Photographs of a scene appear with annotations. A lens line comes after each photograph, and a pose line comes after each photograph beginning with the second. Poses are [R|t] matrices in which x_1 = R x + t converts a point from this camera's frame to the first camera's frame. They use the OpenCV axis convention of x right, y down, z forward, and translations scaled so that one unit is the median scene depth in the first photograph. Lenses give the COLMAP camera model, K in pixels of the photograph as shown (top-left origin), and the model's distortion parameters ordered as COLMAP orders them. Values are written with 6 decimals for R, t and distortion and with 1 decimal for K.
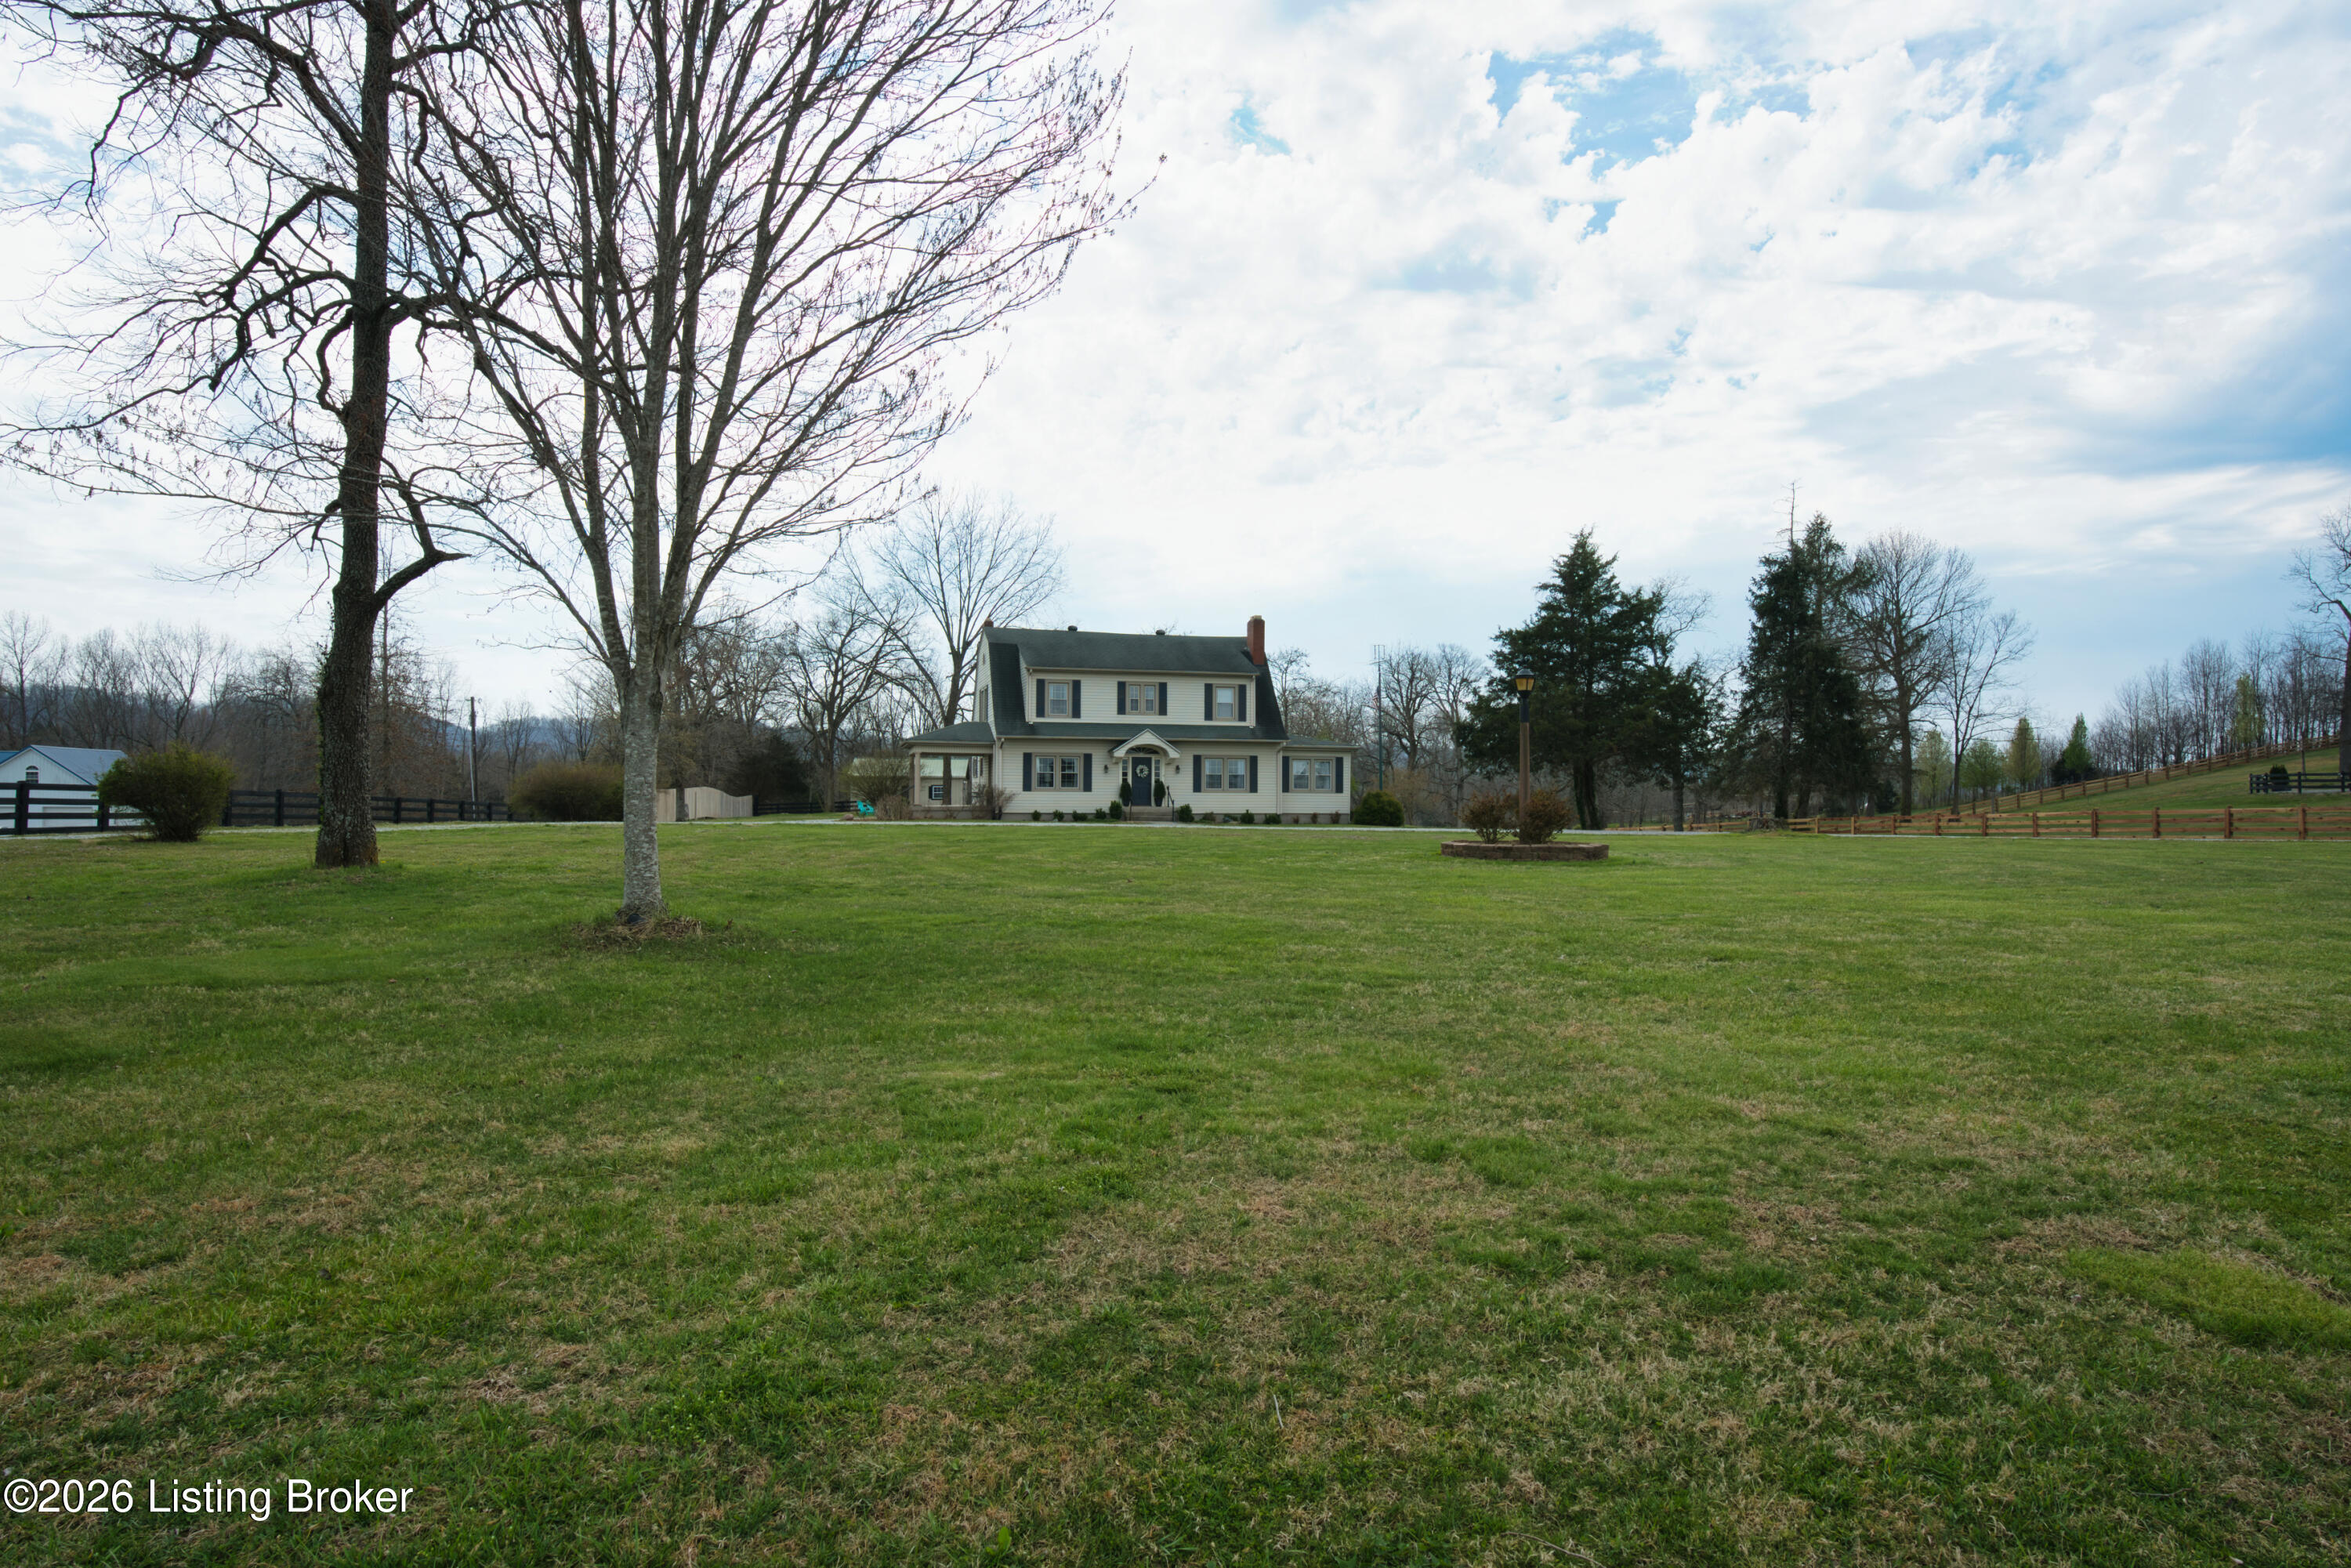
lens RADIAL K [[1277.6, 0, 1177.3], [0, 1277.6, 793.5], [0, 0, 1]] dist [0.008030, 0.000245]
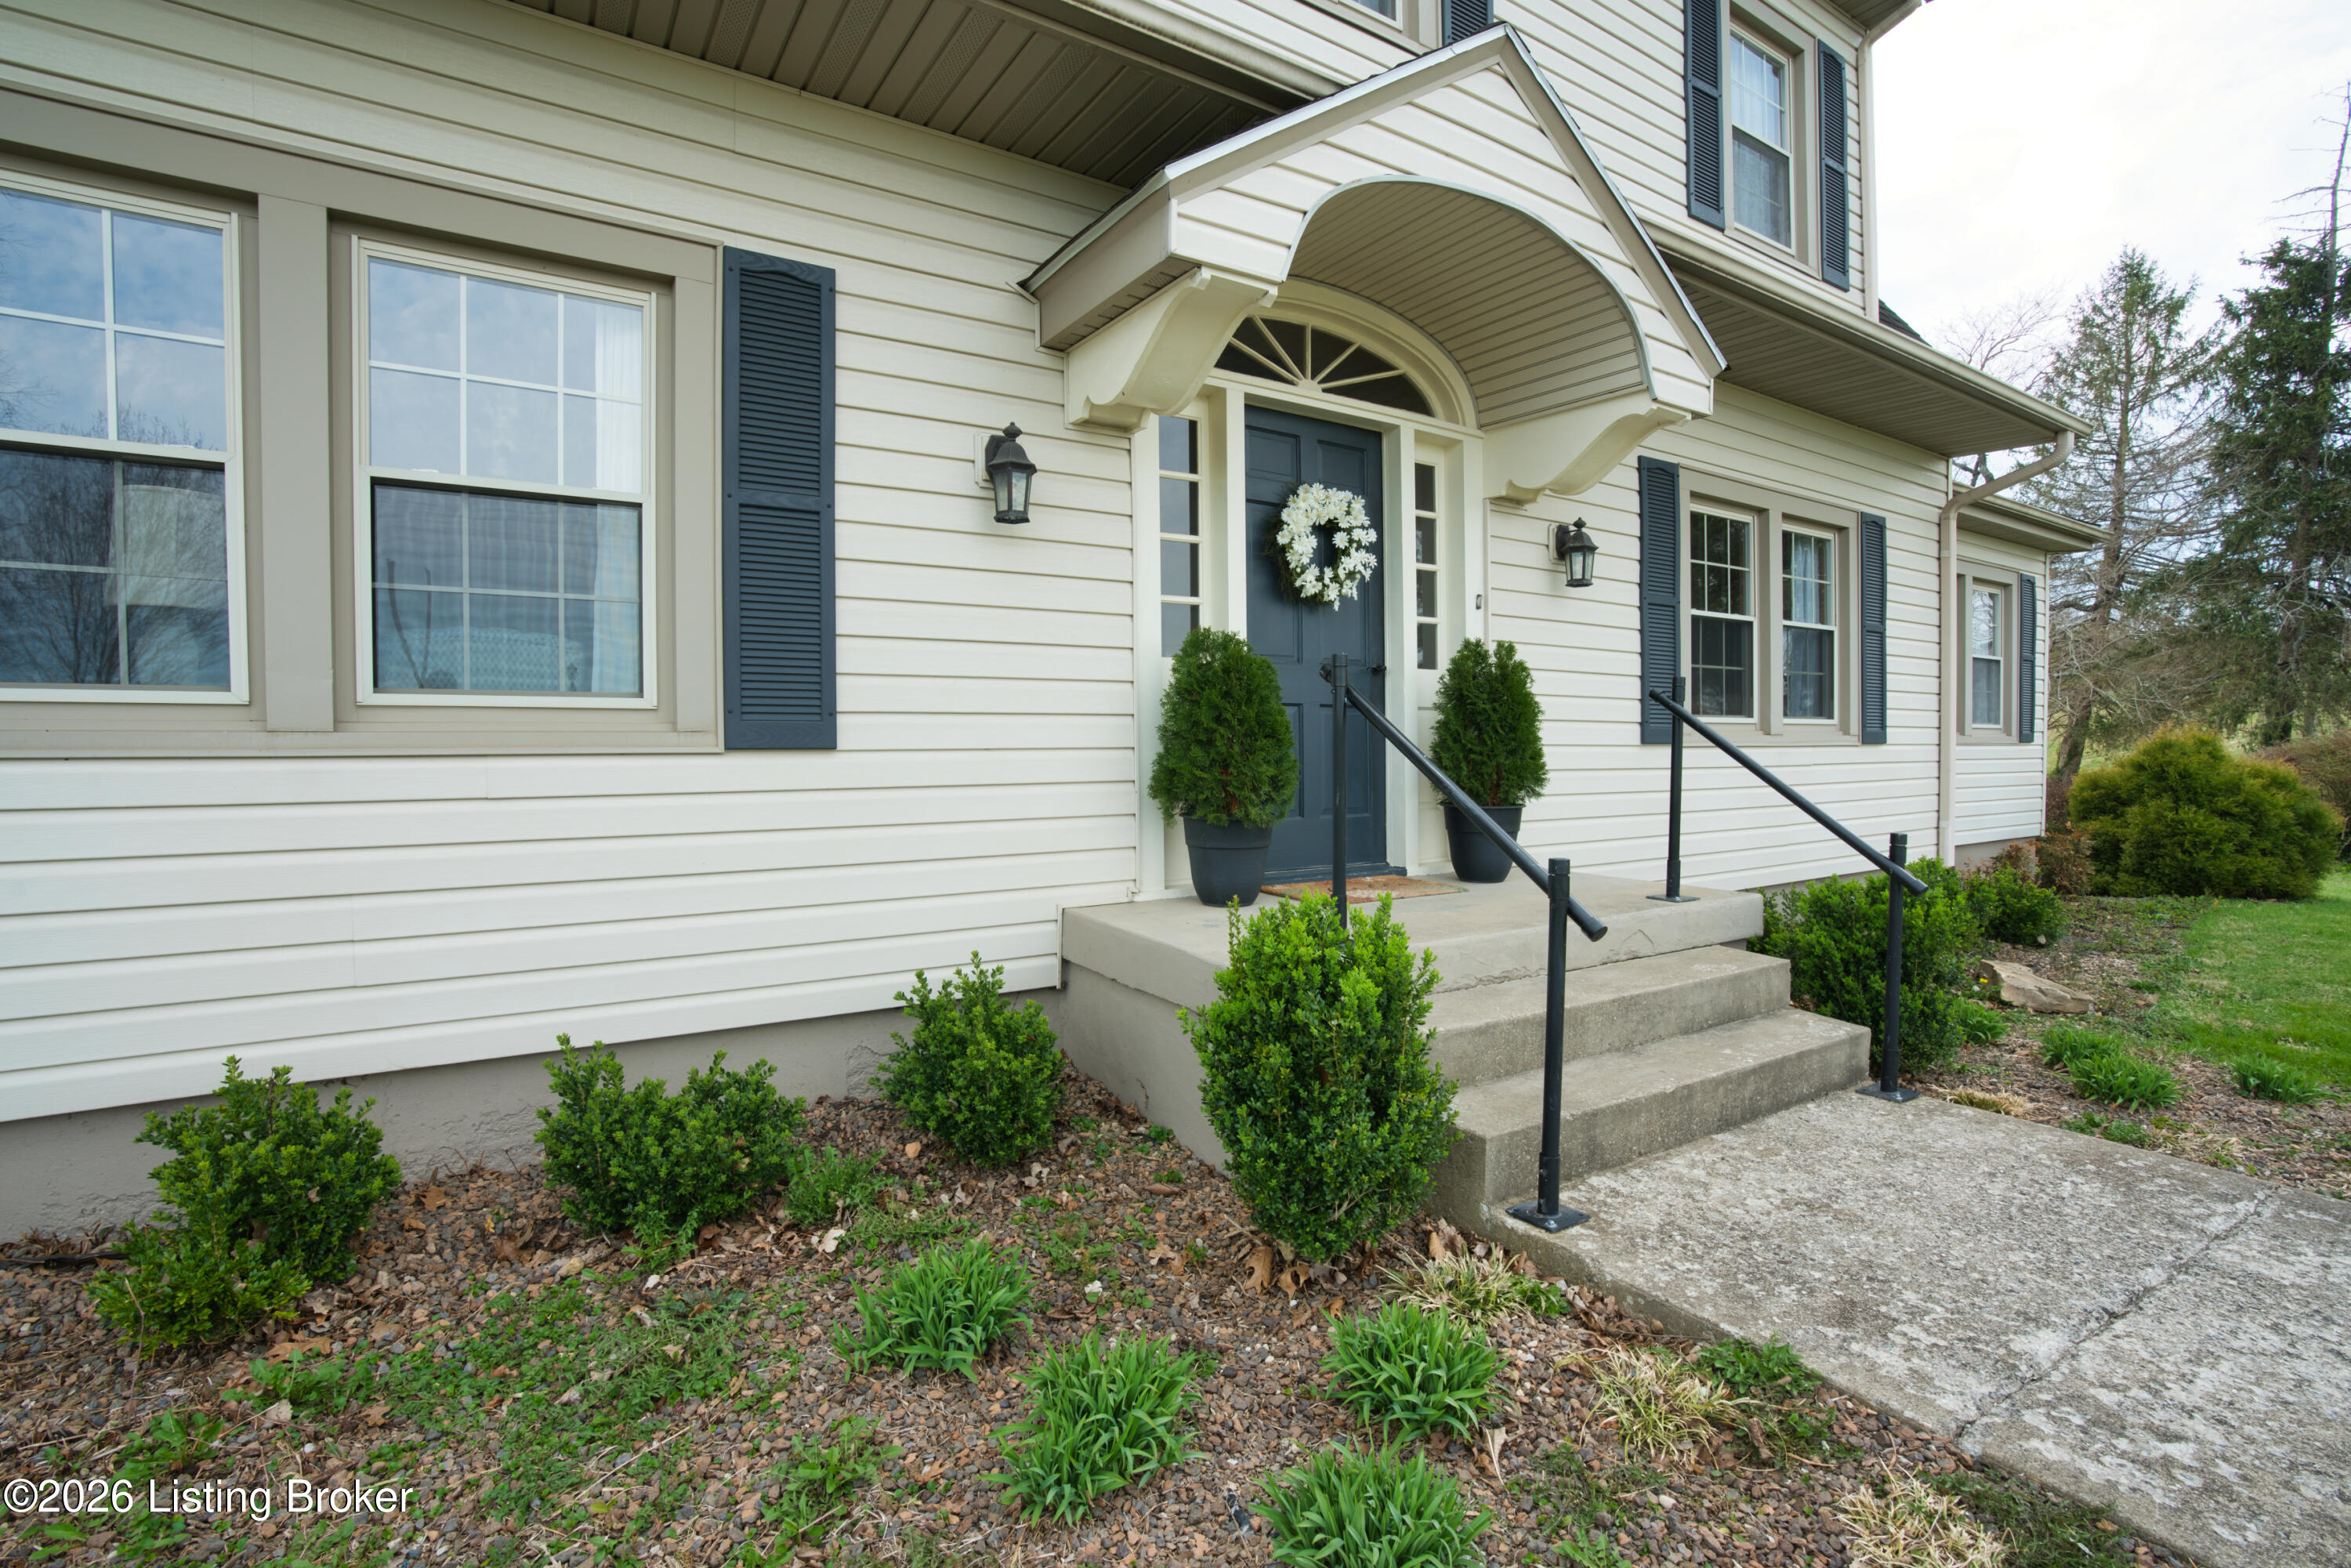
lens RADIAL K [[1084.4, 0, 1169.5], [0, 1084.4, 777.7], [0, 0, 1]] dist [-0.022759, 0.000150]
pose [[0.947988, -0.022902, 0.317480, -0.067852], [0.017960, 0.999668, 0.018486, -0.000750], [-0.317798, -0.011822, 0.948085, 0.920778]]
